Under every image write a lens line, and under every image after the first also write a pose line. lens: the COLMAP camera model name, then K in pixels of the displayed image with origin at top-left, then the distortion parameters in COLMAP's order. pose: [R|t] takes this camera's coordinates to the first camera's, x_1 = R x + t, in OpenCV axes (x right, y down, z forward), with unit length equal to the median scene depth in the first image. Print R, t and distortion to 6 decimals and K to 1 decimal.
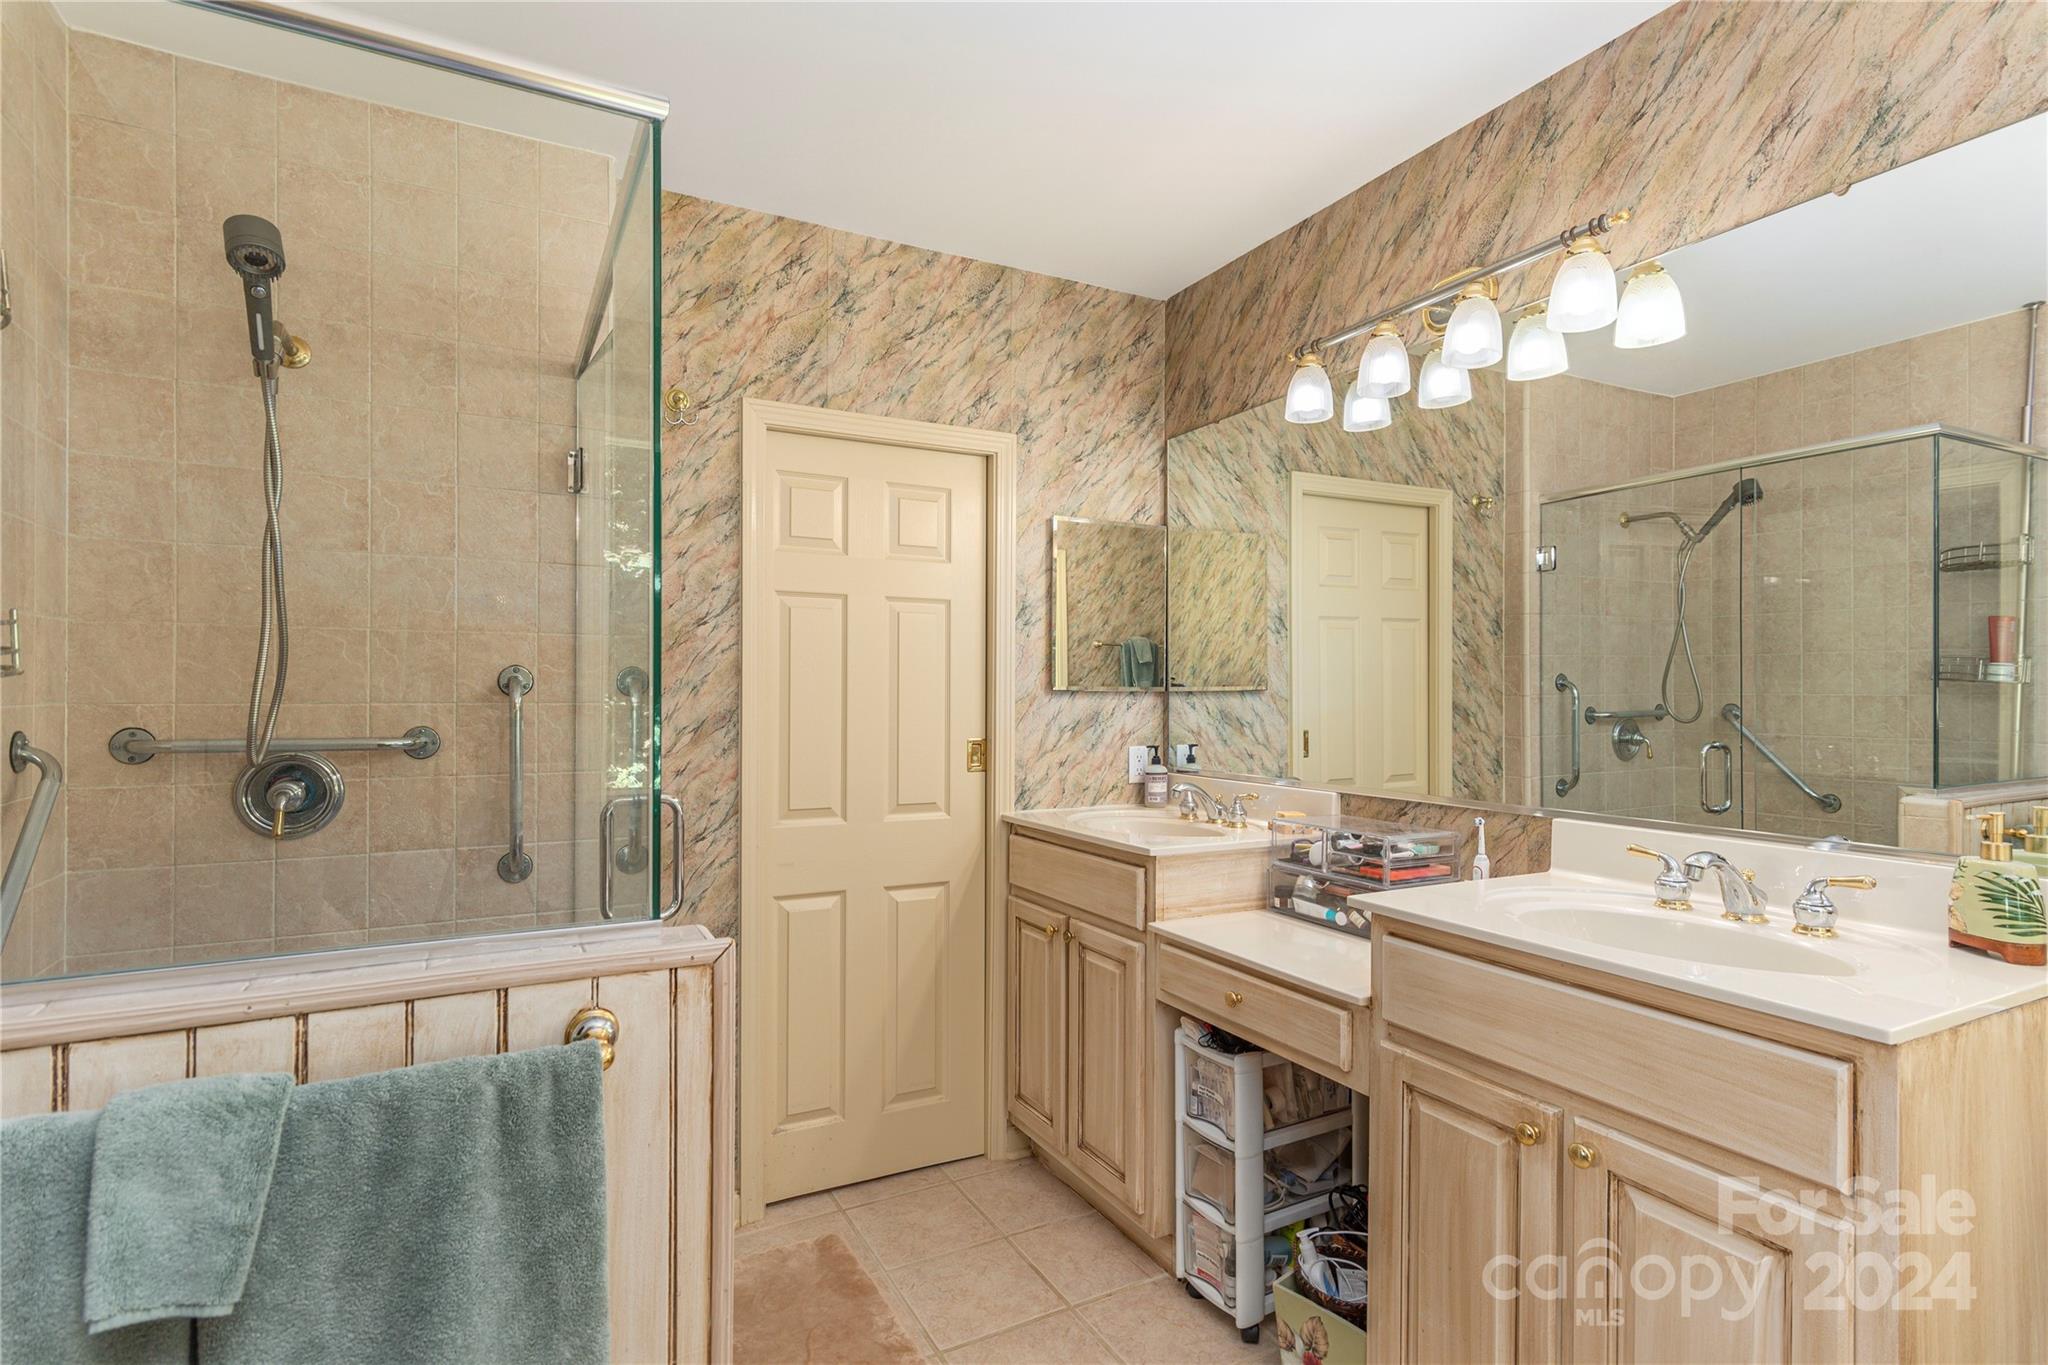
lens RADIAL K [[1006.6, 0, 1021.4], [0, 1006.6, 690.3], [0, 0, 1]] dist [0.013118, -0.001092]
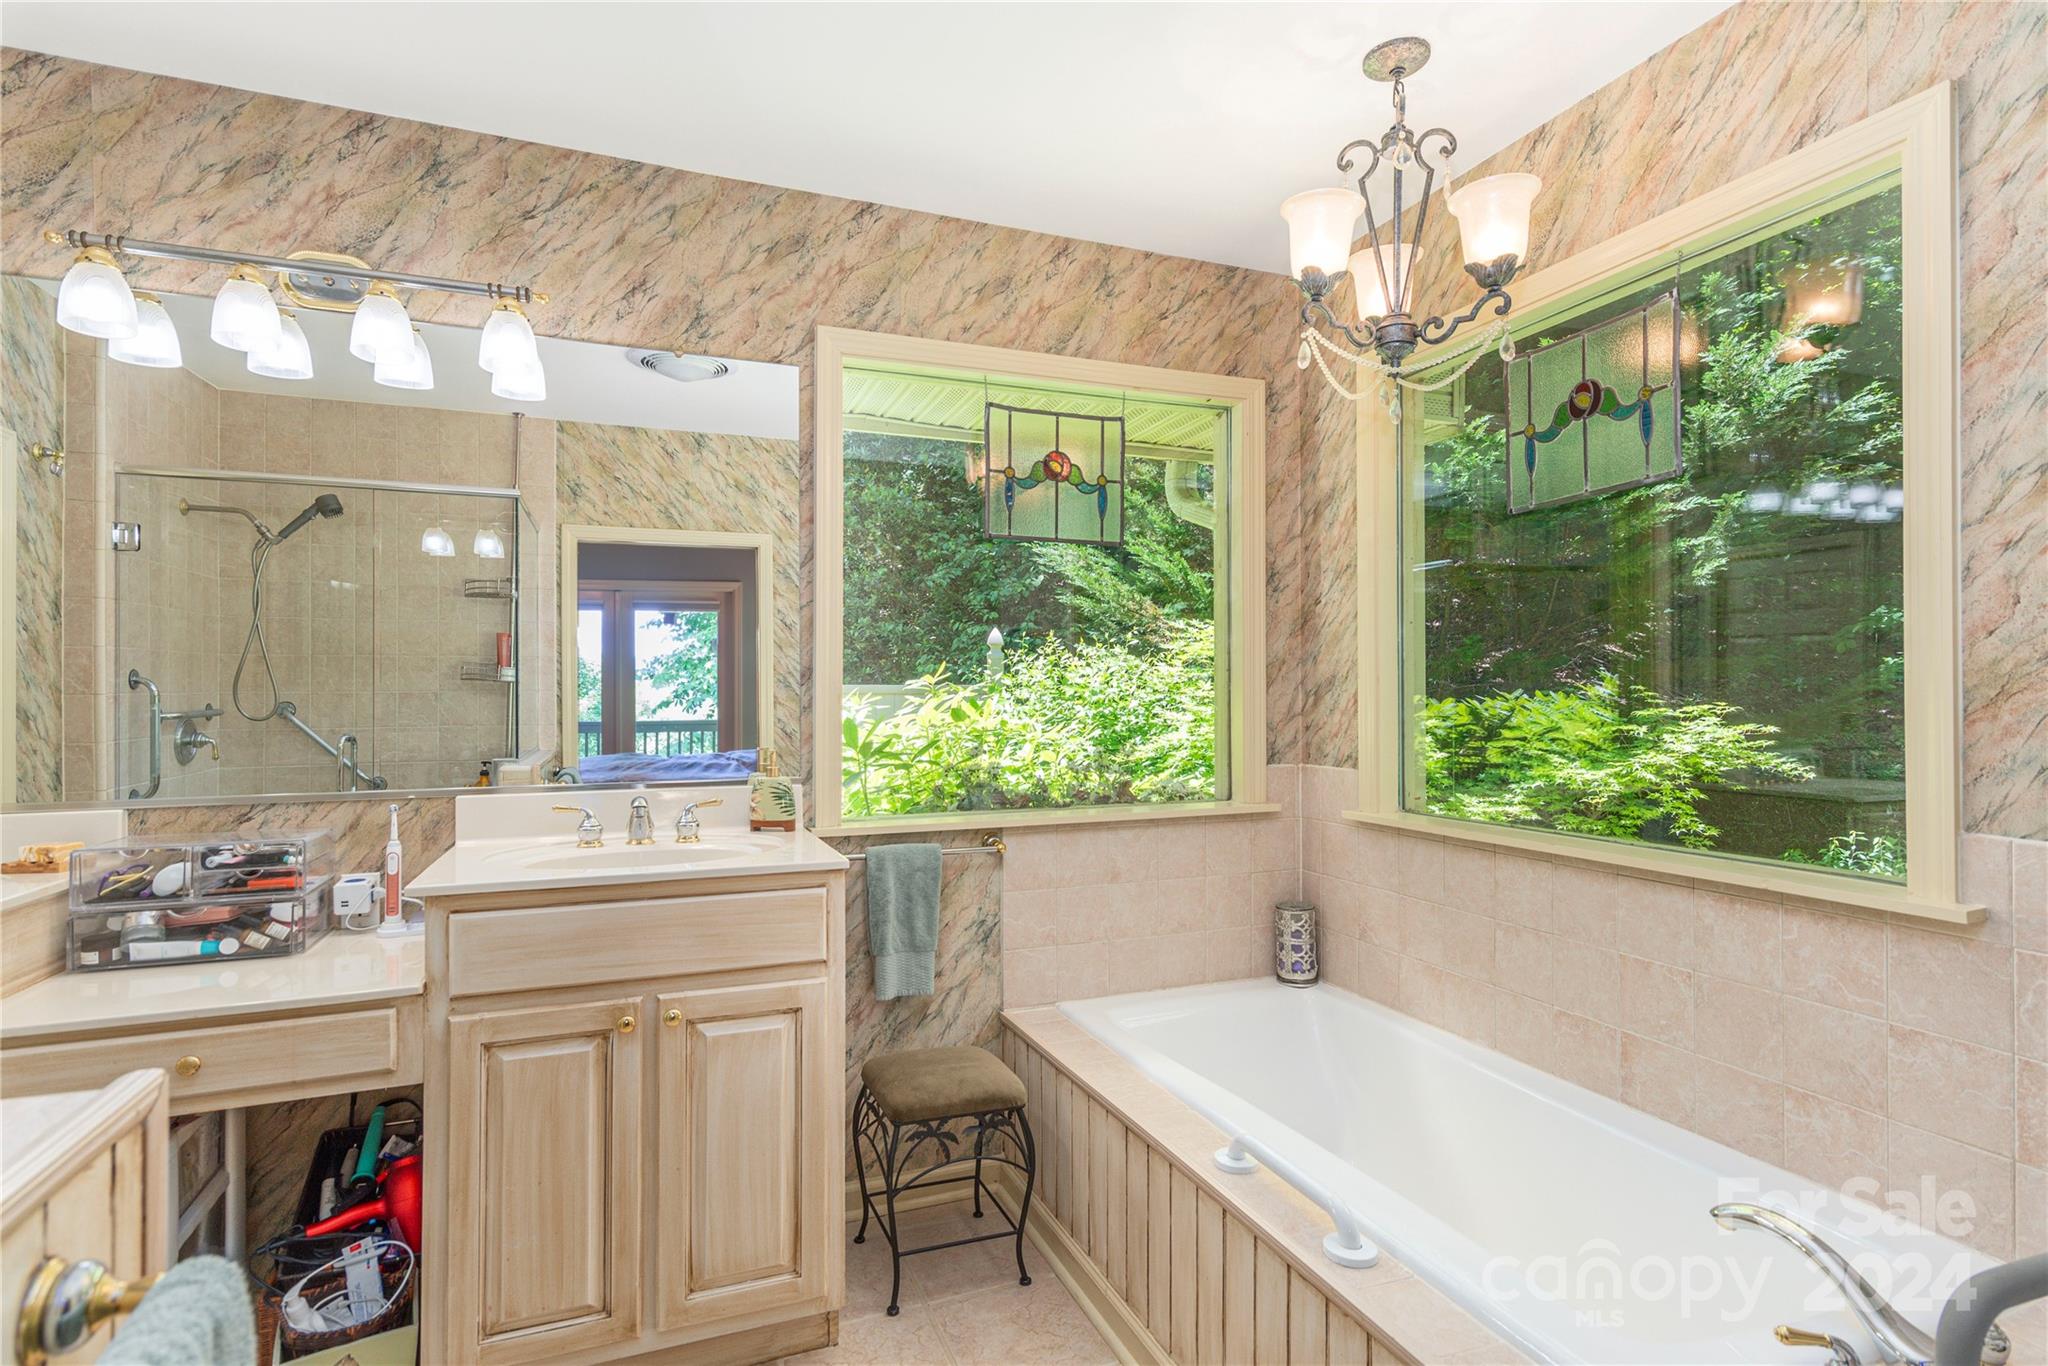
lens RADIAL K [[1006.6, 0, 1019.5], [0, 1006.6, 687.5], [0, 0, 1]] dist [0.013118, -0.001092]
pose [[0.115251, 0.005400, 0.993322, -0.421877], [0.004232, 0.999973, -0.005927, 0.013436], [-0.993327, 0.004886, 0.115225, 0.211327]]
